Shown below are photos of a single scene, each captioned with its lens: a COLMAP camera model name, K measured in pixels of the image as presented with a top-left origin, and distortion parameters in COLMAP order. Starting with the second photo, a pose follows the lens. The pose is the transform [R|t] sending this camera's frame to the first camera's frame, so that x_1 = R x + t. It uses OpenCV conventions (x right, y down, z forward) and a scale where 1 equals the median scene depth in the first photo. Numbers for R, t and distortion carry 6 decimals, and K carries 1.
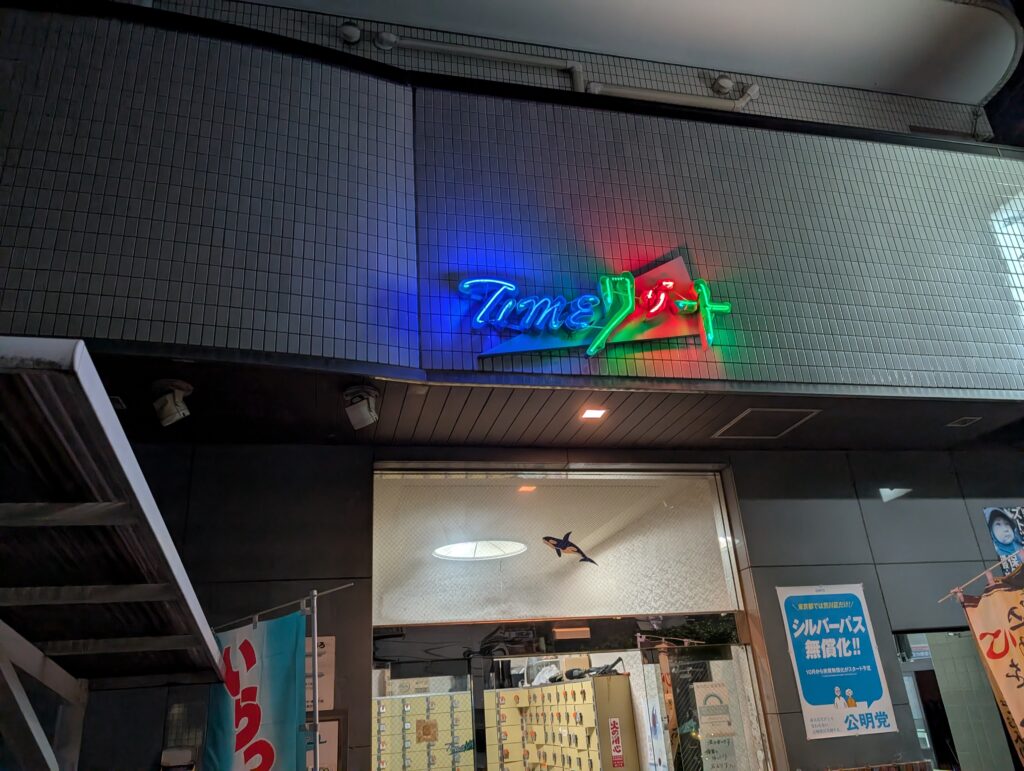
lens RADIAL K [[749.2, 0, 512.8], [0, 749.2, 405.2], [0, 0, 1]] dist [0.064625, -0.080062]
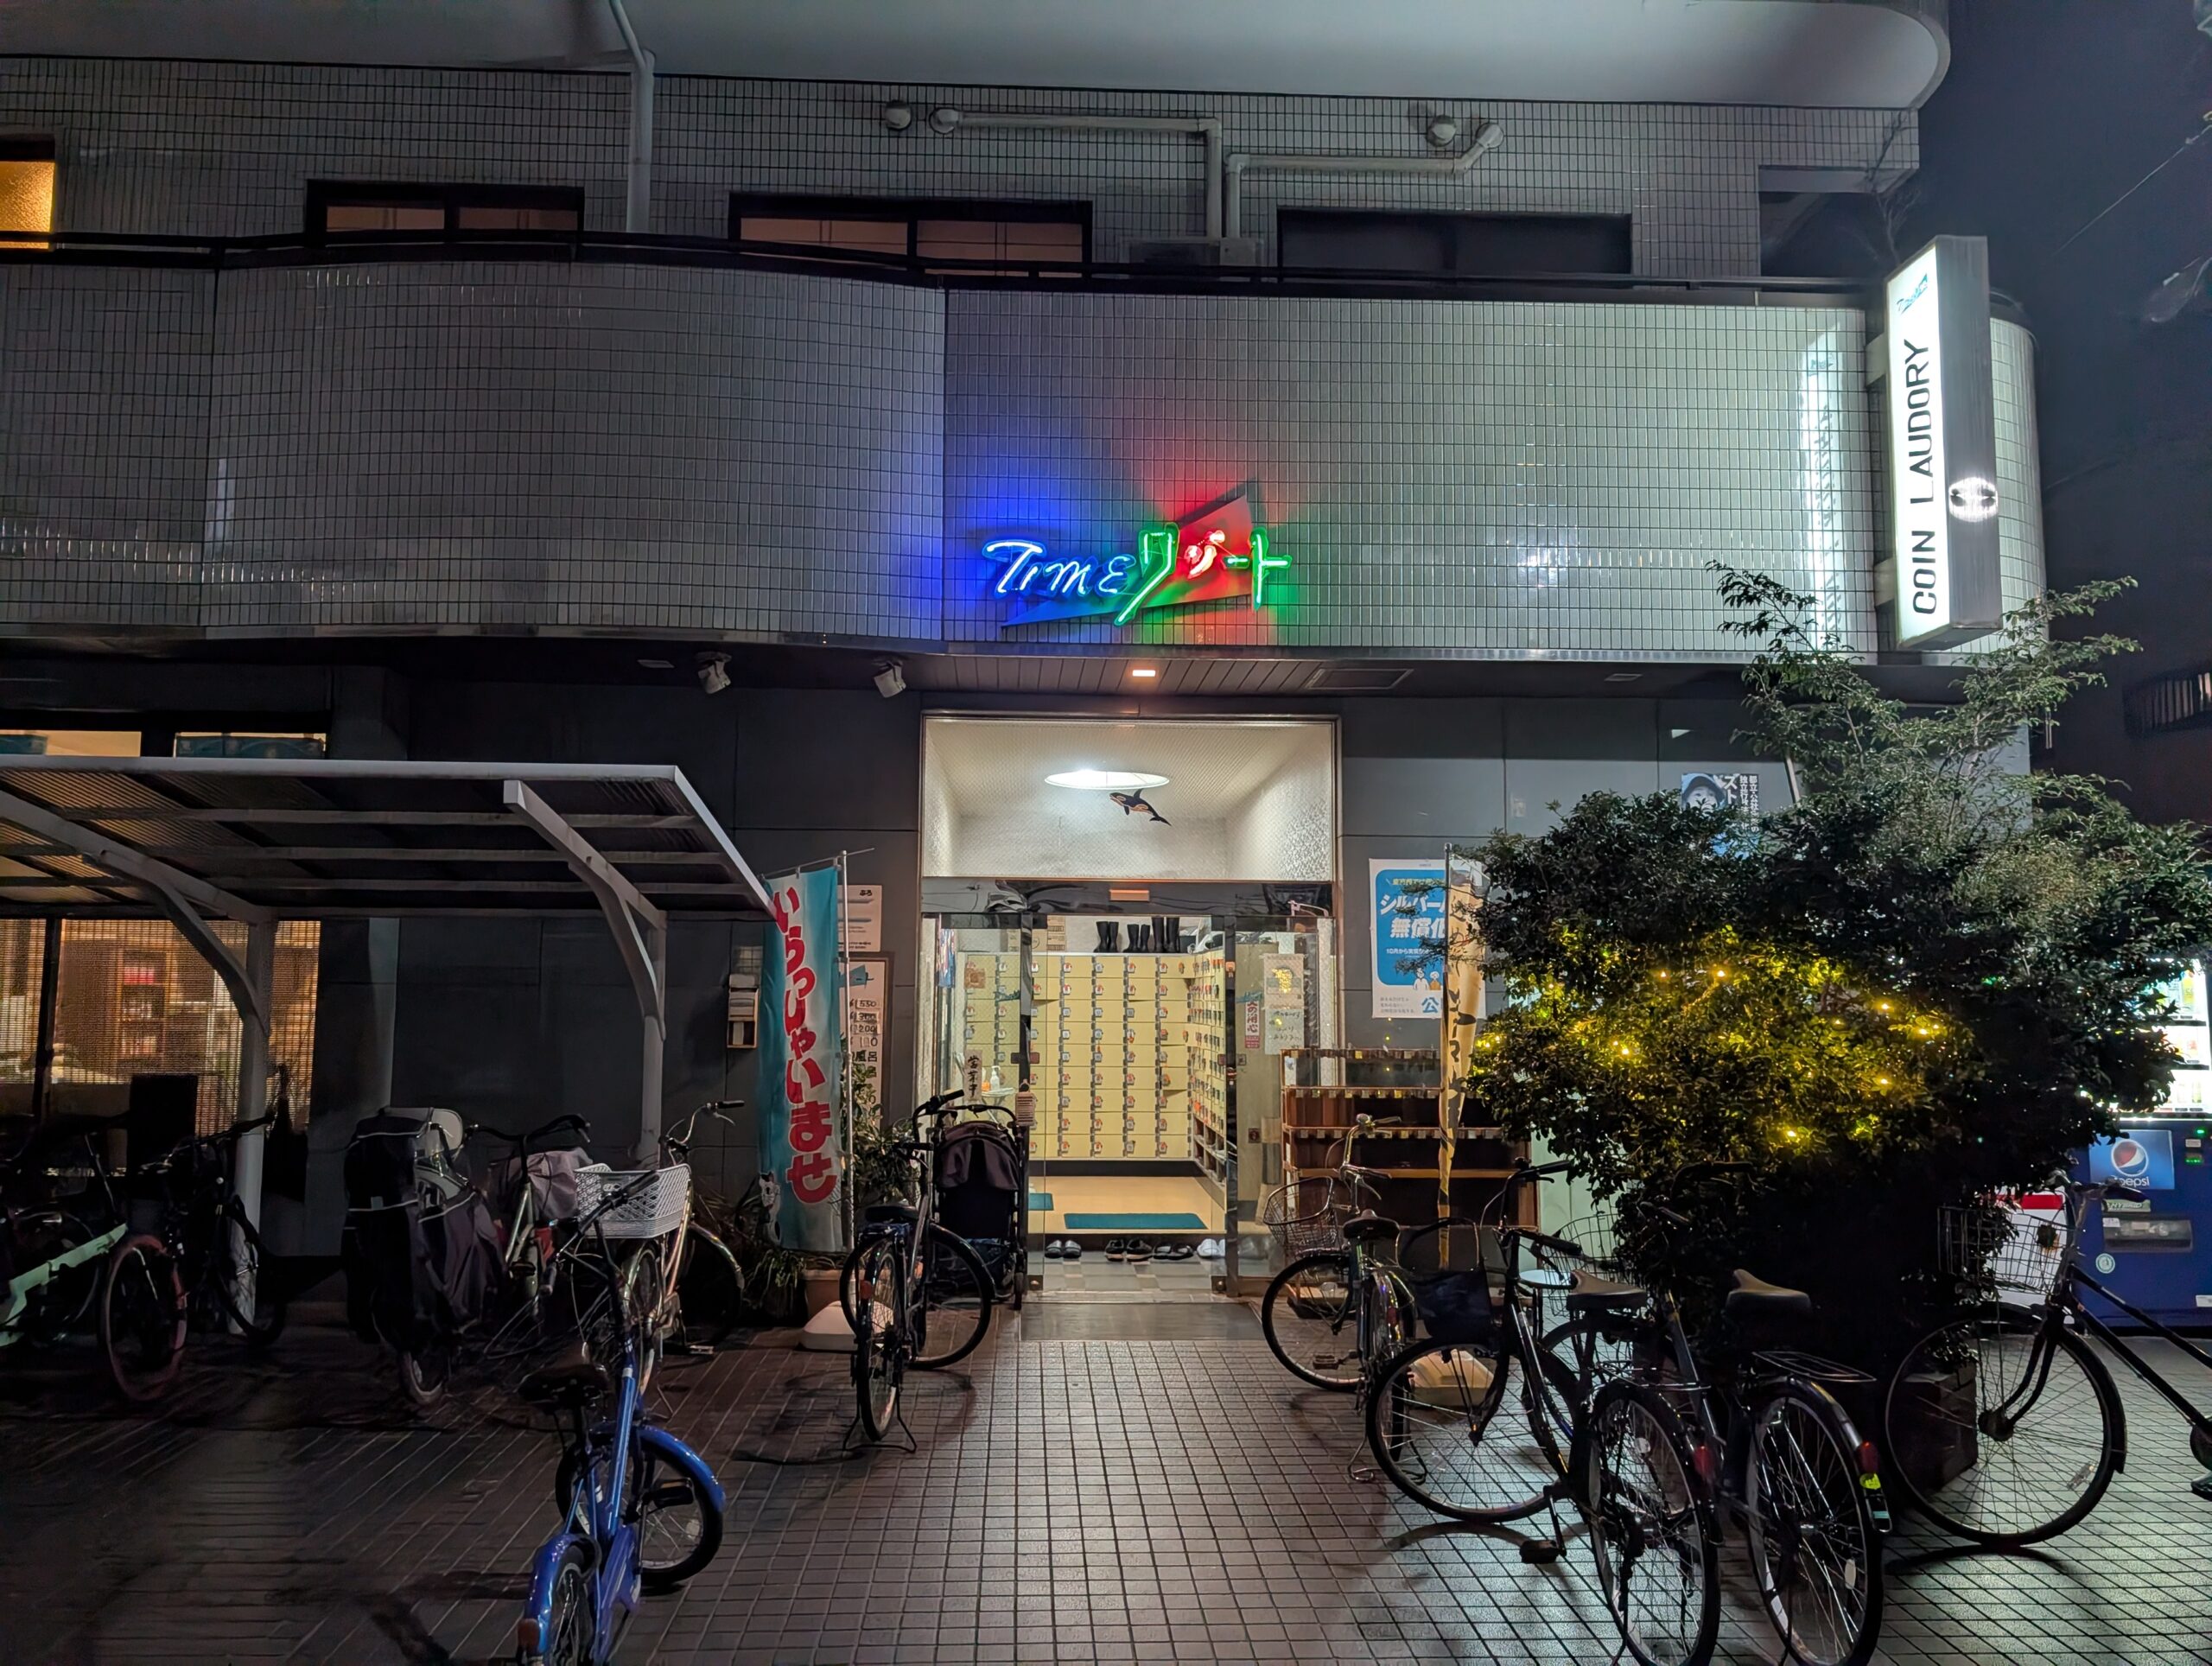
lens RADIAL K [[1618.4, 0, 1107.6], [0, 1618.4, 875.6], [0, 0, 1]] dist [0.064625, -0.080062]
pose [[0.981431, 0.059219, -0.182447, 0.456401], [-0.001217, 0.953056, 0.302793, -0.364012], [0.191813, -0.296948, 0.935430, -0.968674]]
